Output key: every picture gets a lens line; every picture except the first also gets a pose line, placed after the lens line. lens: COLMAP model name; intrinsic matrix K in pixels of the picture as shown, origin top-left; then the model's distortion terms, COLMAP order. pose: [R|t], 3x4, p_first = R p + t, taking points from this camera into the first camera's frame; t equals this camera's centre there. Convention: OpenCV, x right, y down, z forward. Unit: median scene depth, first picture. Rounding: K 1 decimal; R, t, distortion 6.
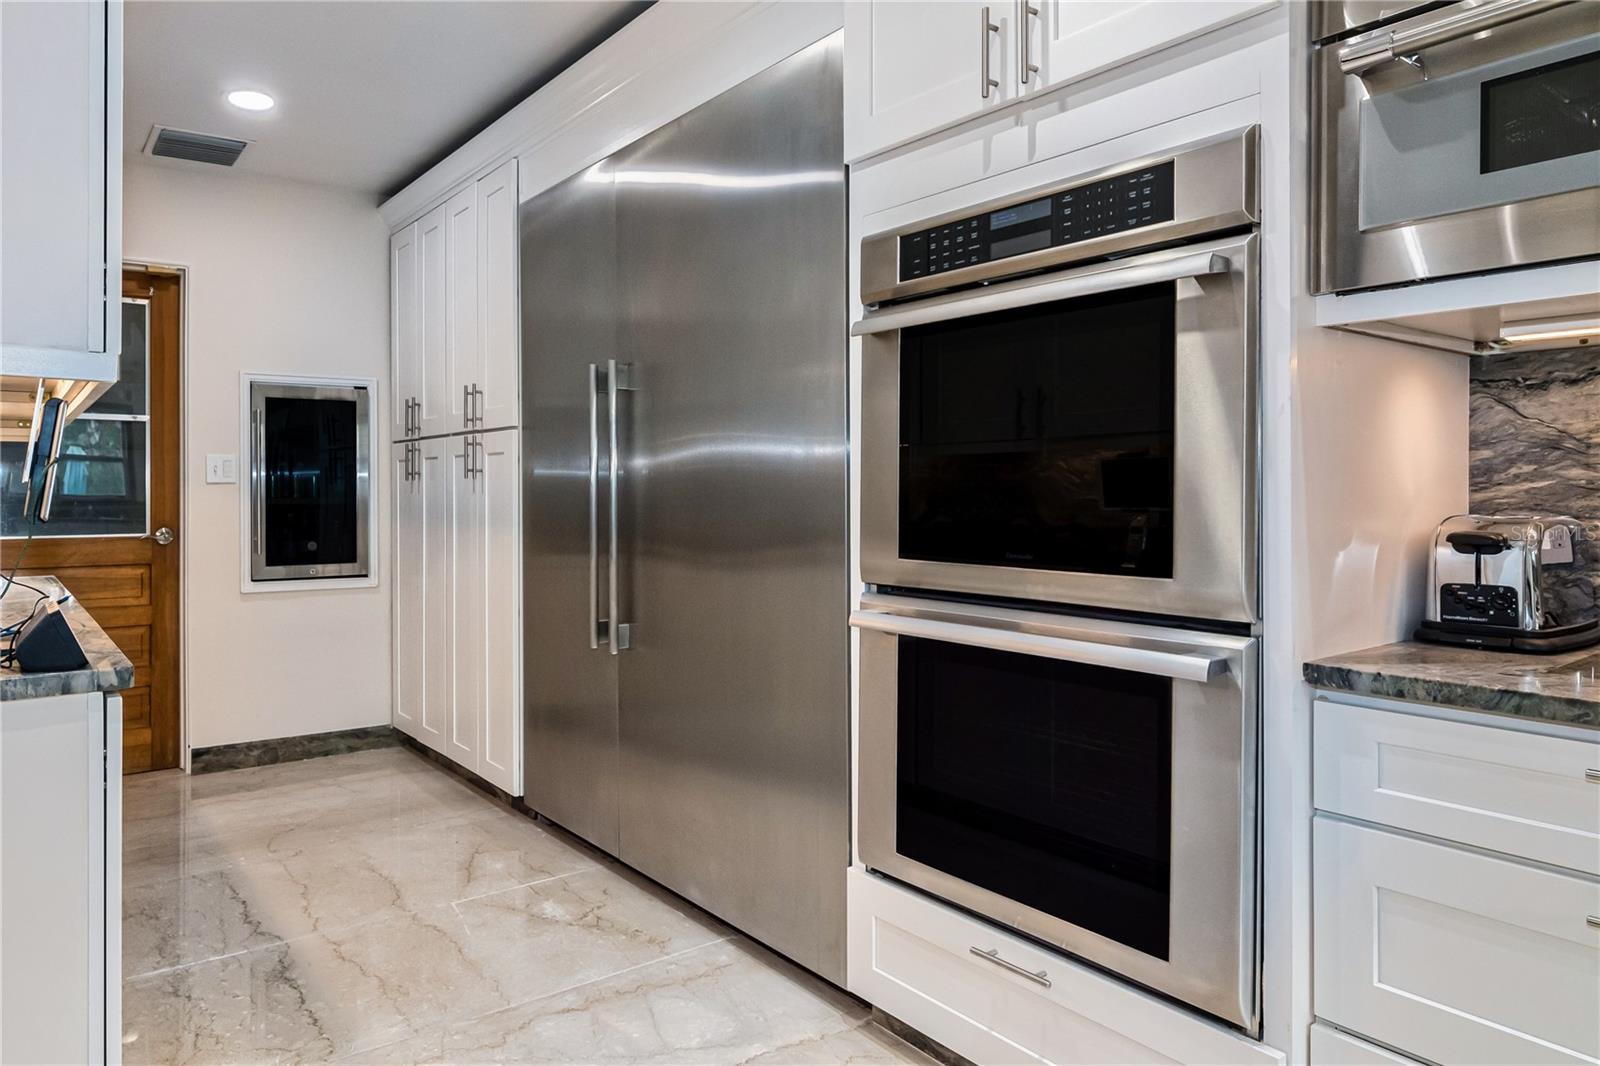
lens RADIAL K [[995.8, 0, 631.8], [0, 995.8, 488.1], [0, 0, 1]] dist [0.002569, -0.001932]
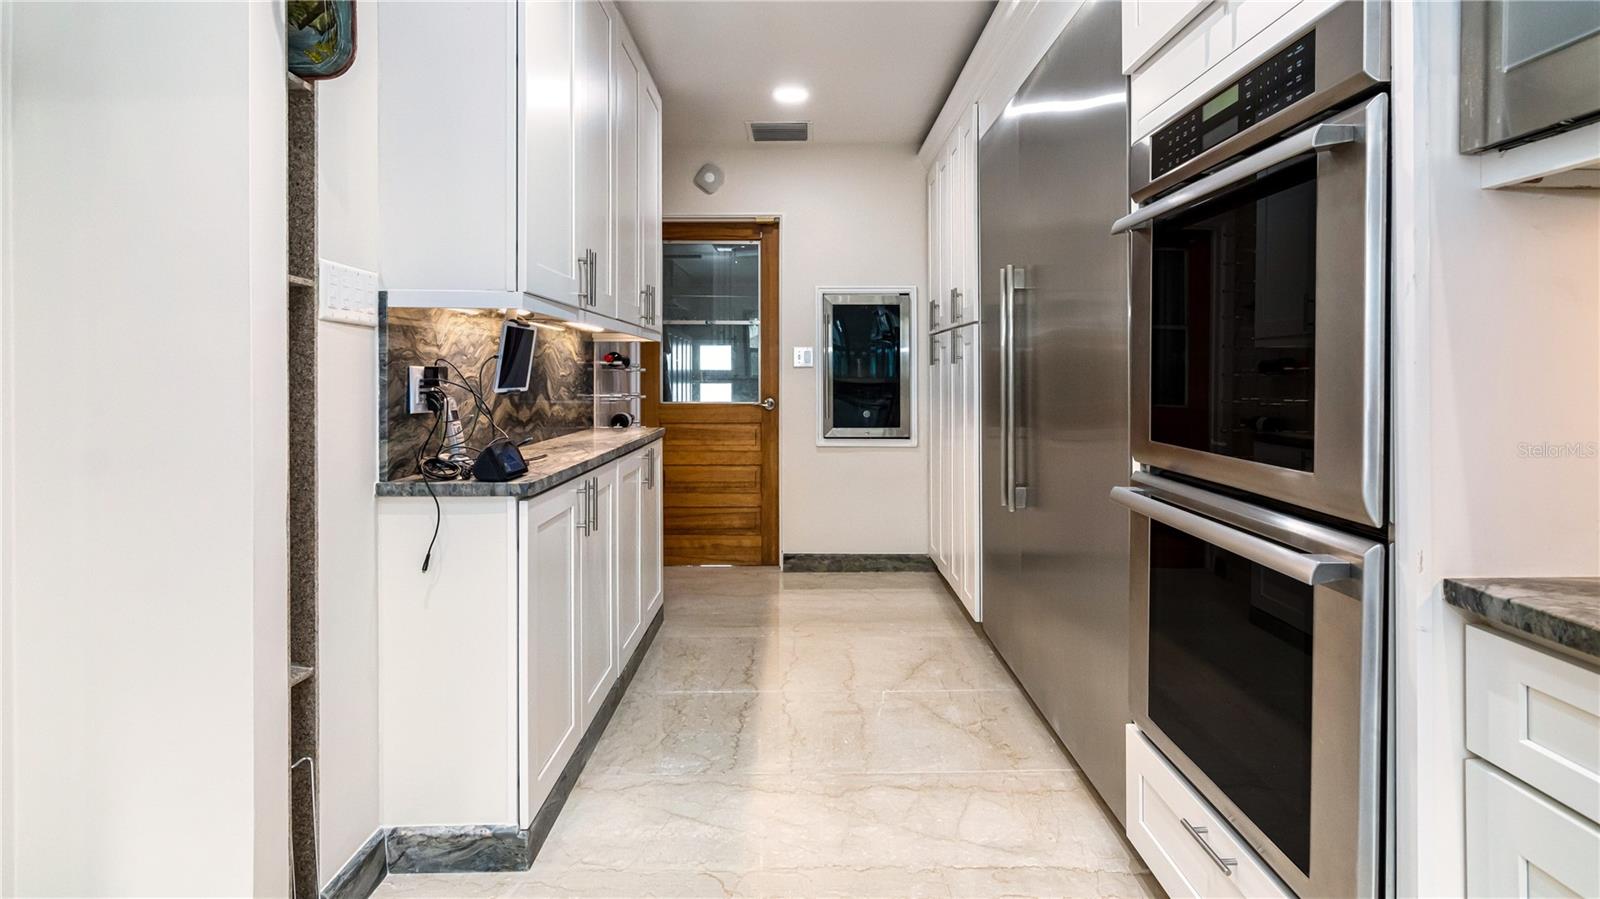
lens RADIAL K [[803.3, 0, 814.5], [0, 803.3, 371.8], [0, 0, 1]] dist [-0.006230, -0.000236]
pose [[0.855576, 0.002779, -0.517670, 0.282449], [-0.001114, 0.999993, 0.003527, -0.003789], [0.517676, -0.002441, 0.855573, 0.058672]]
